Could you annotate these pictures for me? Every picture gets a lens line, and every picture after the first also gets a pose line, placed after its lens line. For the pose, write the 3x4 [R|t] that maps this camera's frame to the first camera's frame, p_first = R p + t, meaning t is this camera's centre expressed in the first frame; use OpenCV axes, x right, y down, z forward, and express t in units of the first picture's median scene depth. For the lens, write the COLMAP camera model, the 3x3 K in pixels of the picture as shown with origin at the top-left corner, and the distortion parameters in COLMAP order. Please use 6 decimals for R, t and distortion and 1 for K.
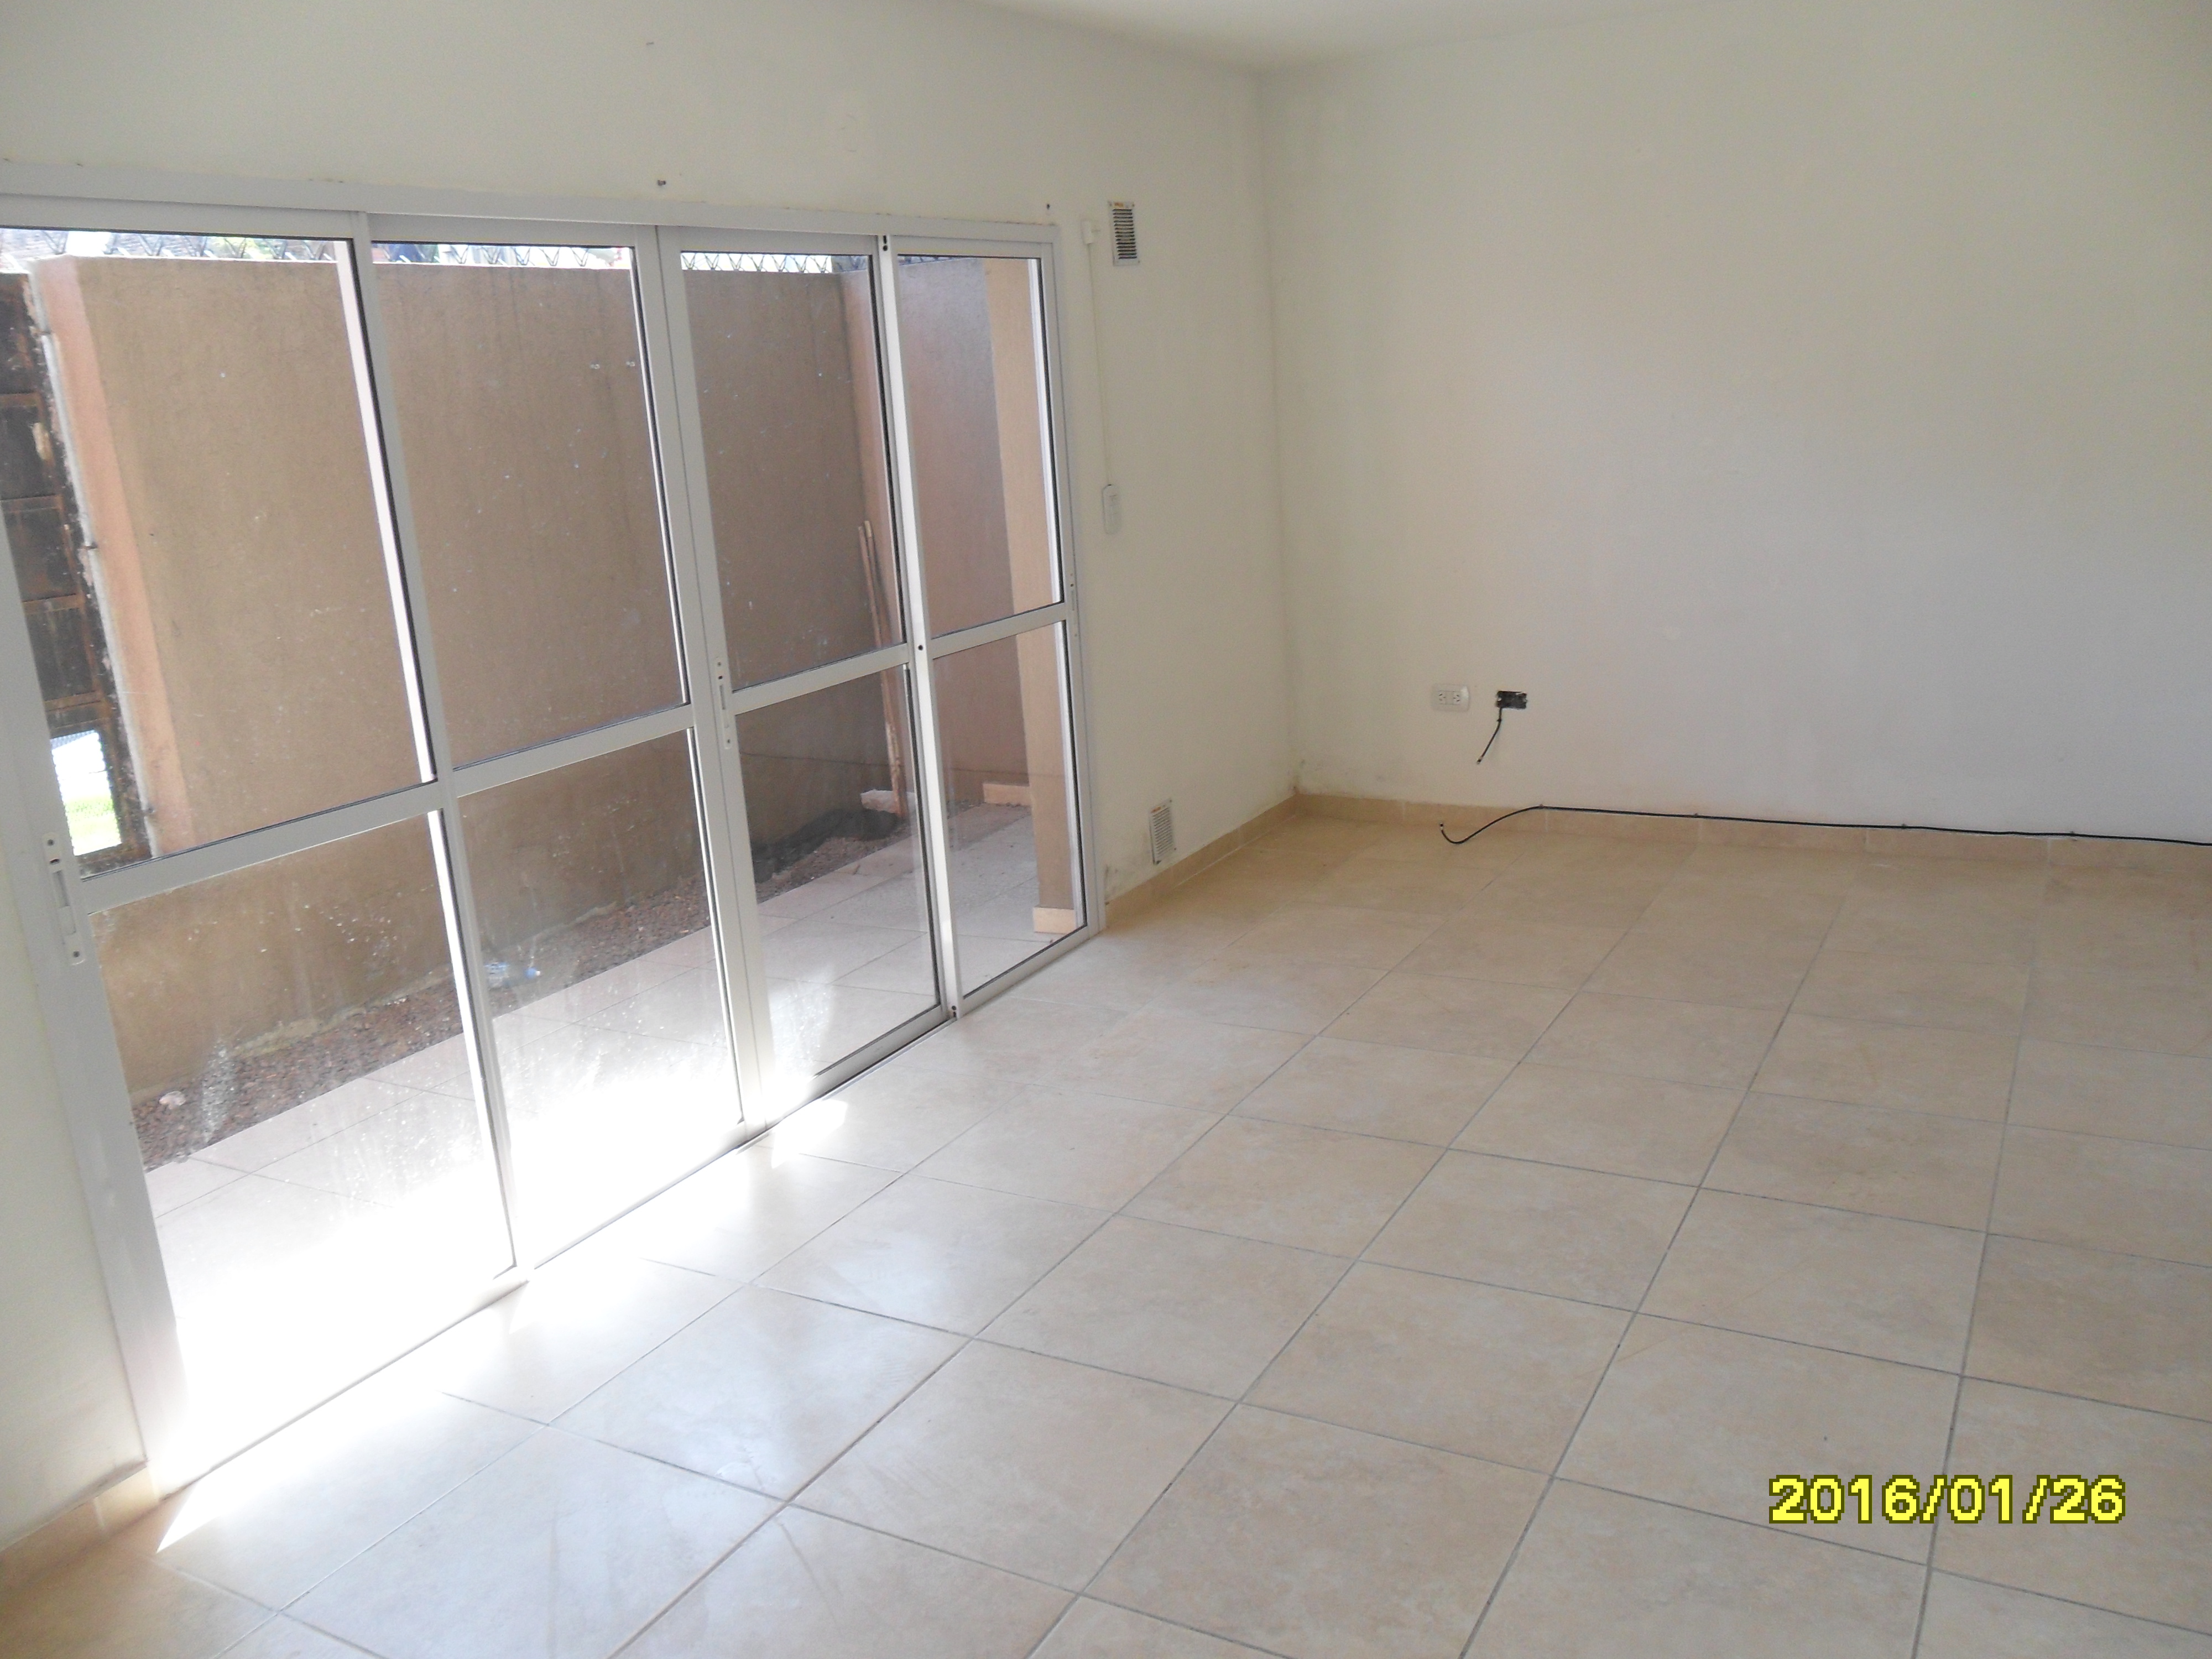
lens RADIAL K [[1799.6, 0, 1106.6], [0, 1799.6, 831.6], [0, 0, 1]] dist [-0.016784, 0.020945]
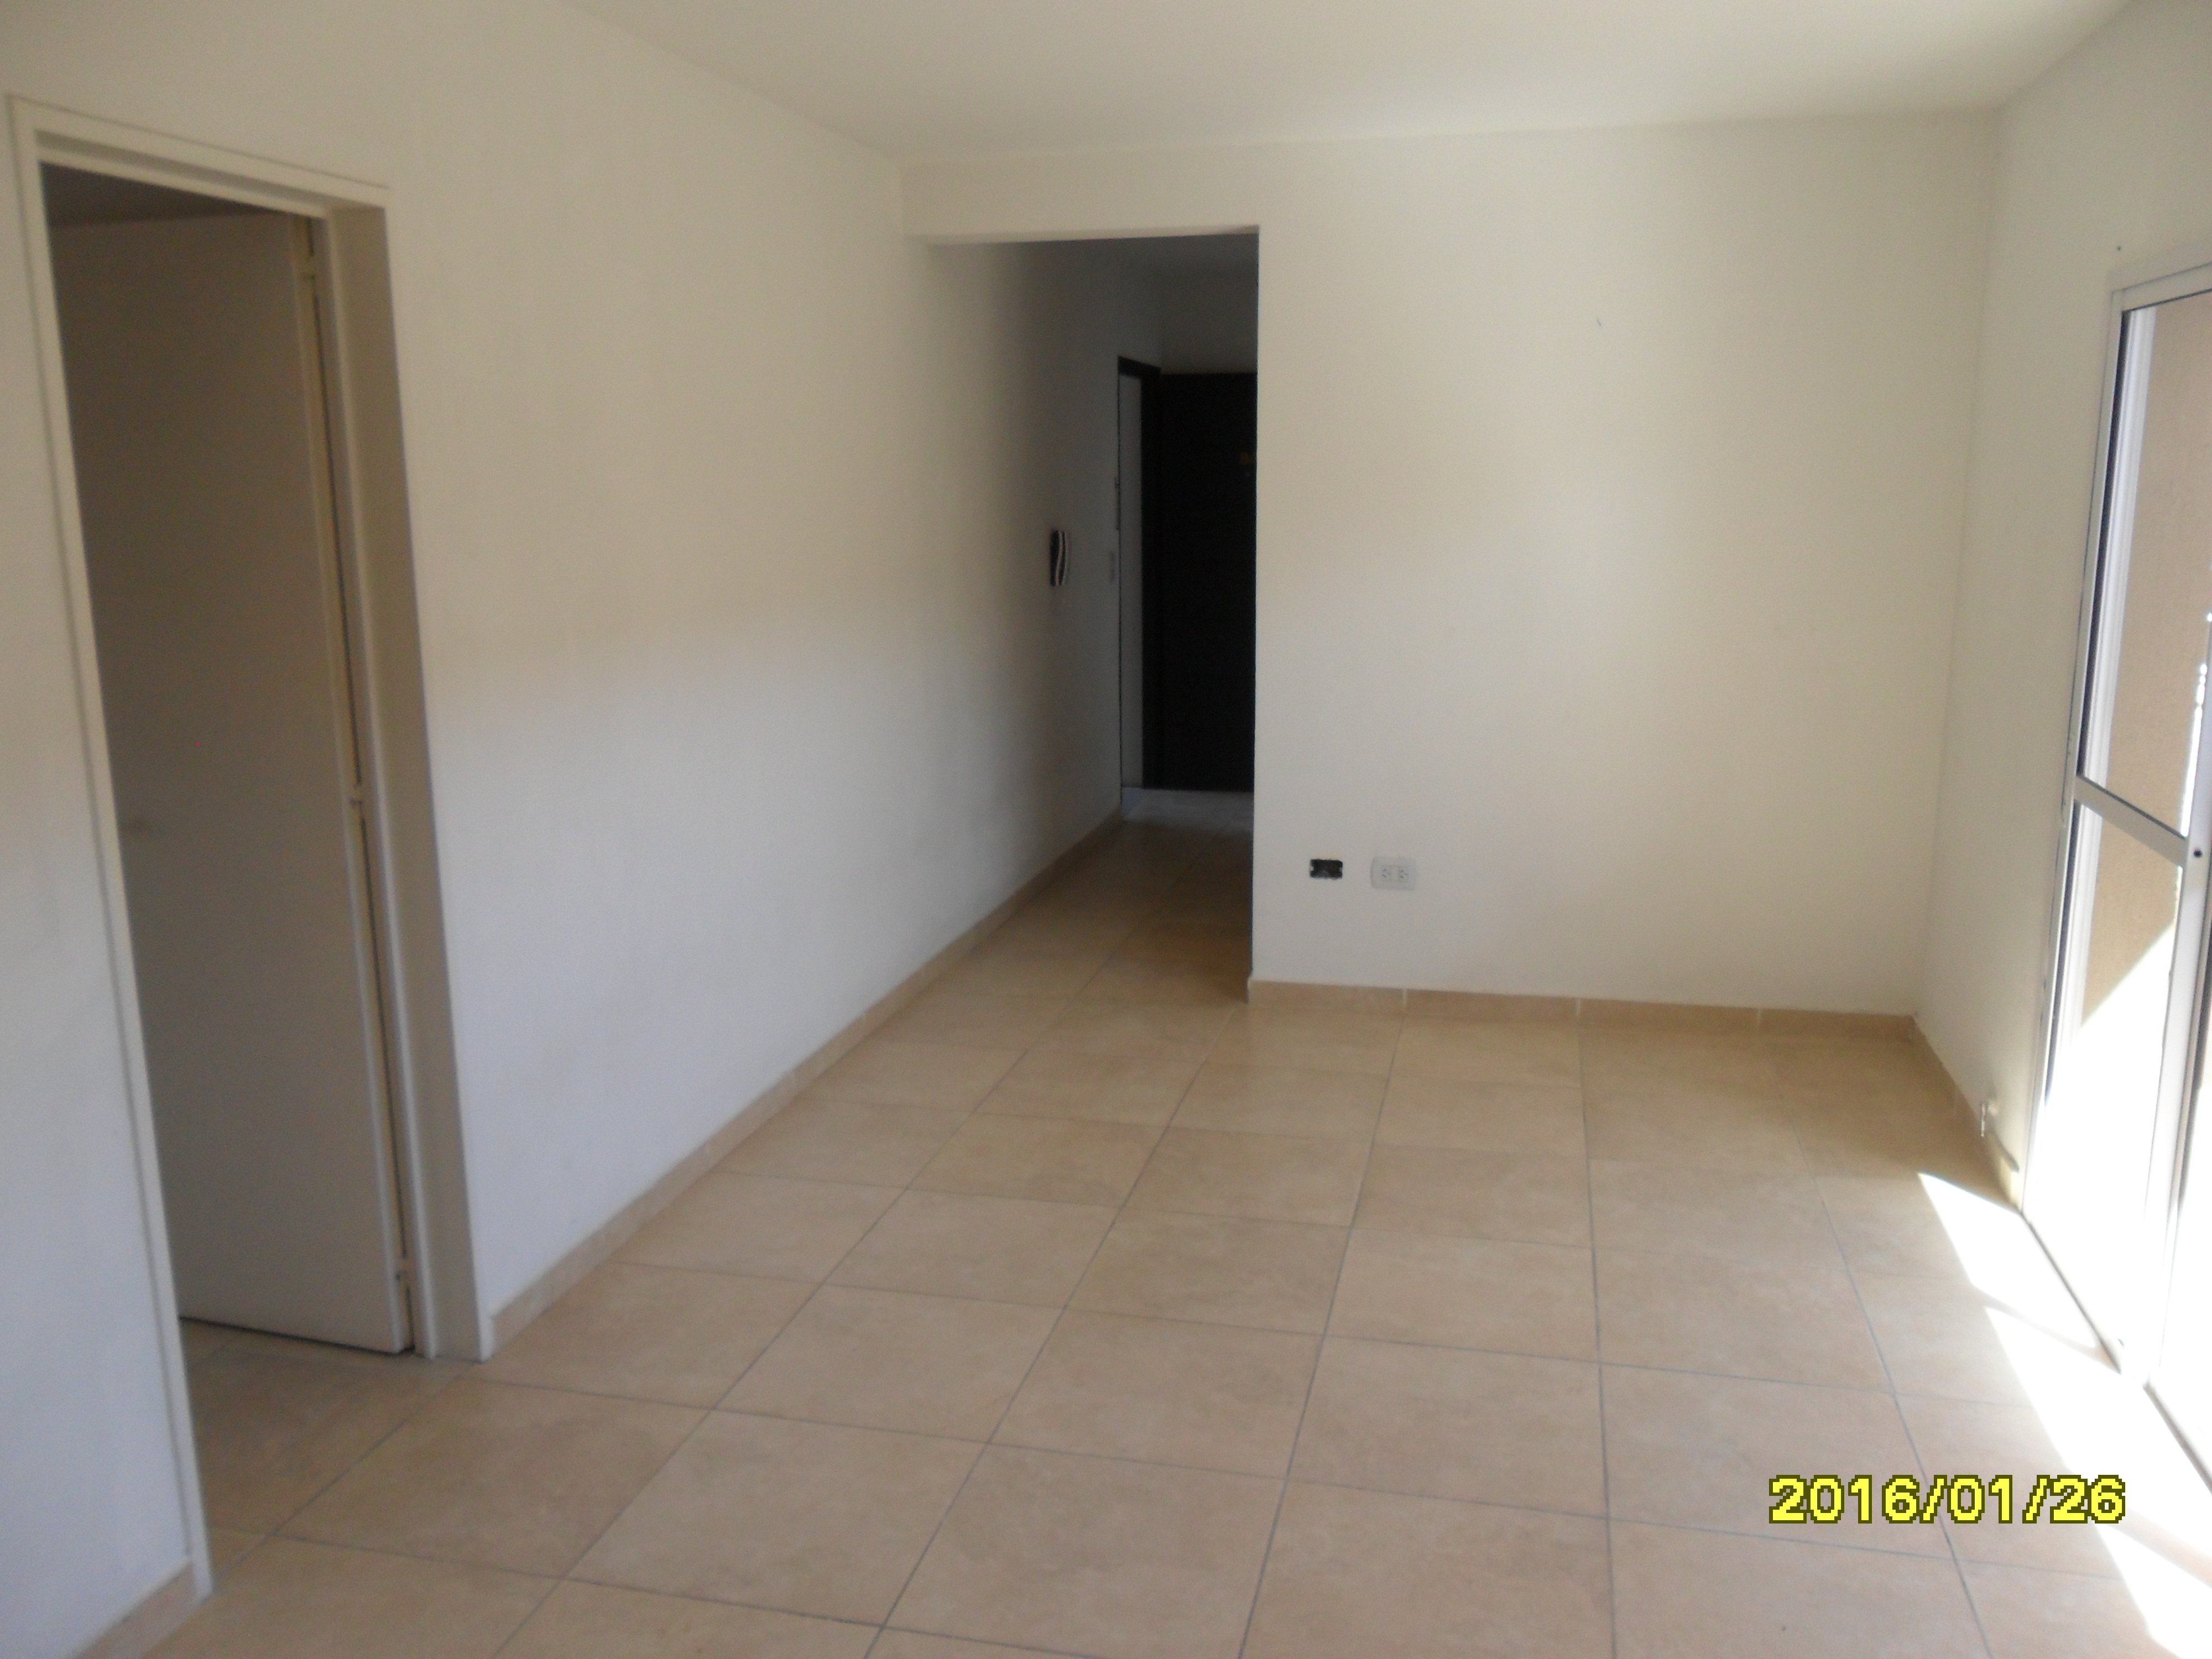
lens RADIAL K [[1799.6, 0, 1106.1], [0, 1799.6, 829.9], [0, 0, 1]] dist [-0.016784, 0.020945]
pose [[-0.960589, 0.120359, -0.250565, 0.451057], [-0.002134, 0.898181, 0.439621, -0.484295], [0.277965, 0.422830, -0.862525, 1.773231]]
